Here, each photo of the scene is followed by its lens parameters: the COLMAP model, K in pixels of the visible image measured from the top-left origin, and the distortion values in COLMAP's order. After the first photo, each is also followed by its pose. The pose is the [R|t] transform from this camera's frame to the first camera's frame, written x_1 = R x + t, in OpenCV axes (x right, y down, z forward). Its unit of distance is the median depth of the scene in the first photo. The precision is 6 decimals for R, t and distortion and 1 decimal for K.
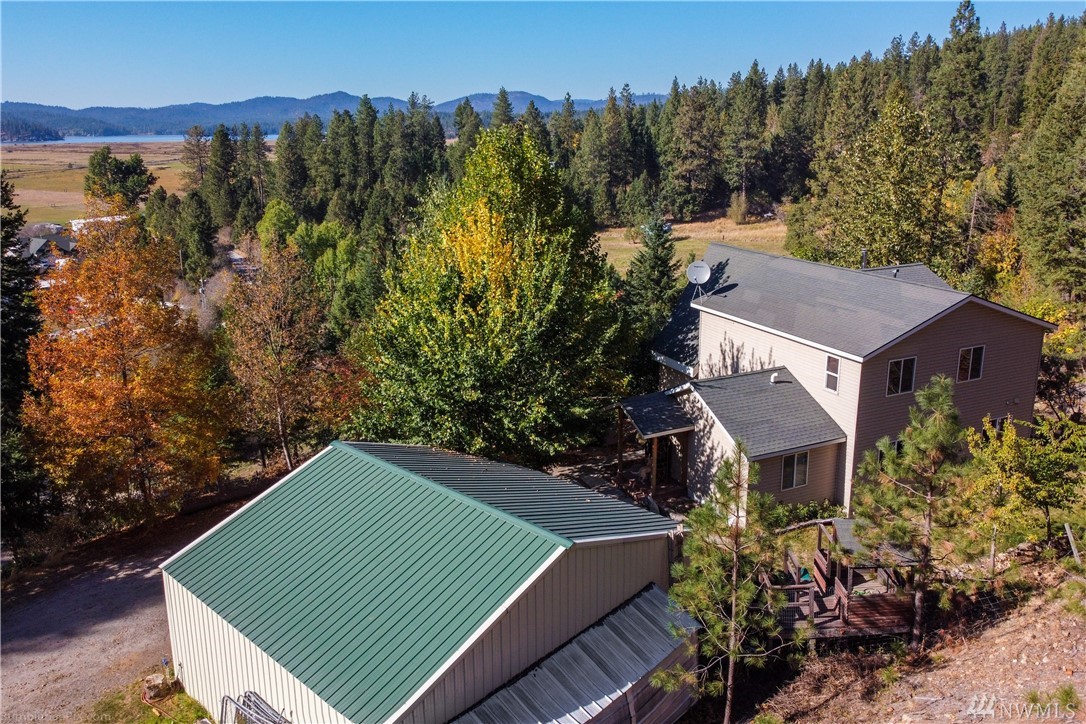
lens RADIAL K [[822.7, 0, 539.9], [0, 822.7, 358.3], [0, 0, 1]] dist [-0.009345, -0.009390]
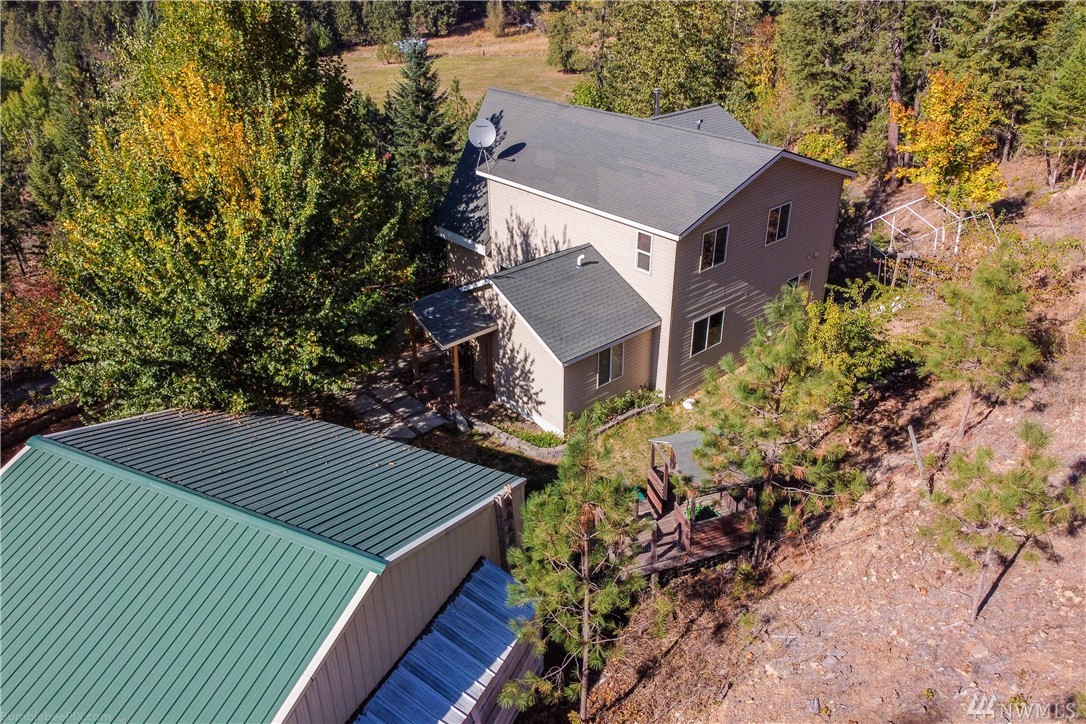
lens RADIAL K [[822.7, 0, 542.2], [0, 822.7, 396.0], [0, 0, 1]] dist [-0.009345, -0.009390]
pose [[0.958628, -0.139131, 0.248343, 0.006464], [0.072667, 0.963119, 0.259076, -0.066771], [-0.275230, -0.230311, 0.933384, 0.153870]]
